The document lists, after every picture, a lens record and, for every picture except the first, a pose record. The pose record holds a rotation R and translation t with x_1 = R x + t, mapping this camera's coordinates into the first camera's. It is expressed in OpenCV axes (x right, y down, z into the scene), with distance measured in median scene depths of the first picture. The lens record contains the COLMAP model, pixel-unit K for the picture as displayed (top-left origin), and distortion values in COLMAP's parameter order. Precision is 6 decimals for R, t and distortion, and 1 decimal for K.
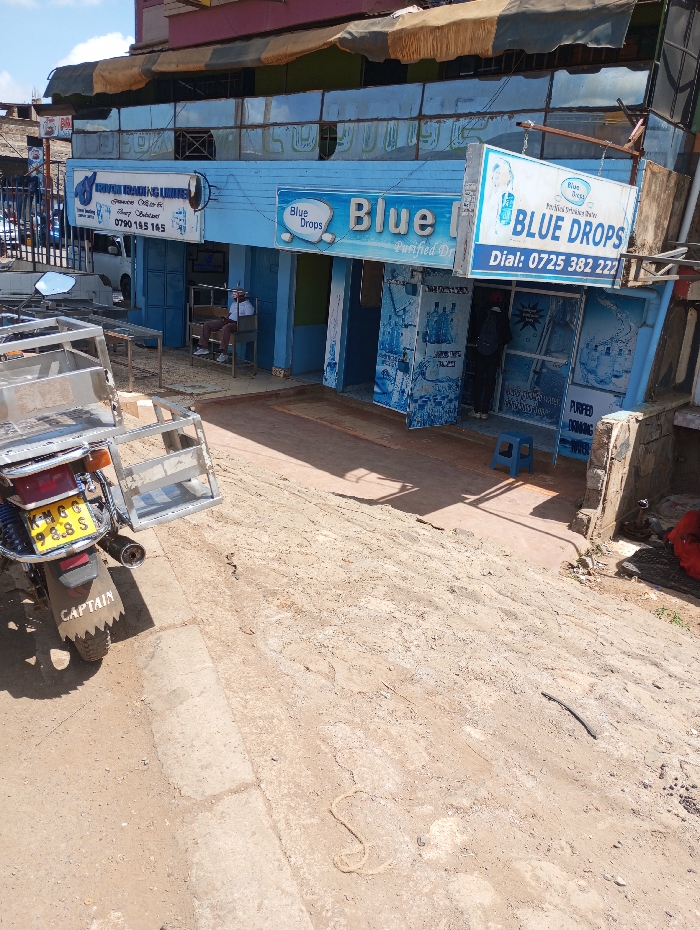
lens RADIAL K [[764.0, 0, 348.5], [0, 764.0, 464.9], [0, 0, 1]] dist [-0.005442, -0.017188]
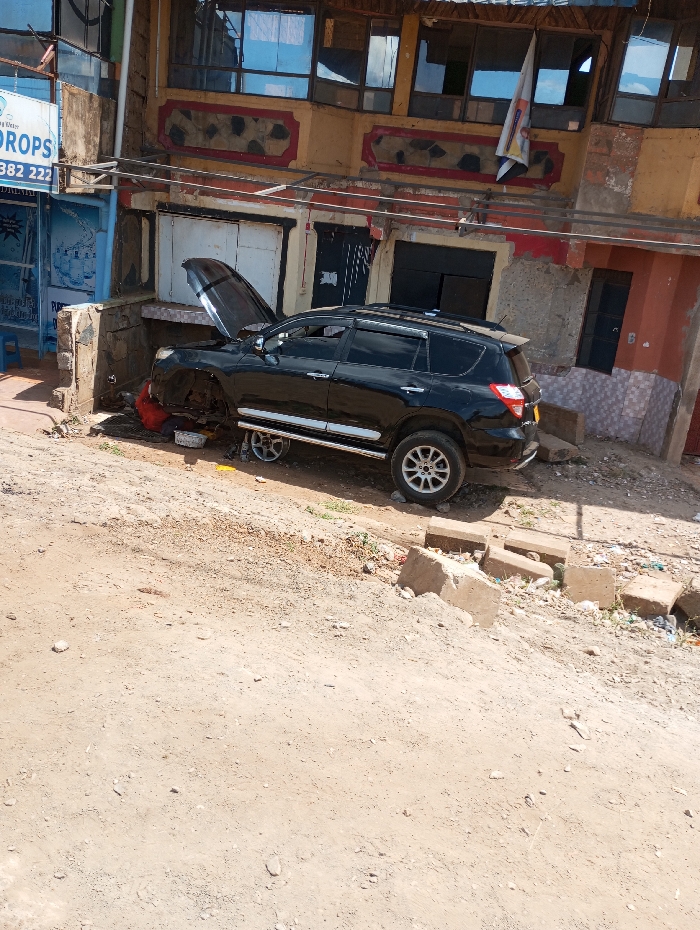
lens RADIAL K [[764.0, 0, 352.0], [0, 764.0, 465.8], [0, 0, 1]] dist [-0.005442, -0.017188]
pose [[0.847228, -0.147580, 0.510318, 0.075950], [0.102731, 0.988019, 0.115173, 0.089610], [-0.521201, -0.045152, 0.852239, -0.242014]]
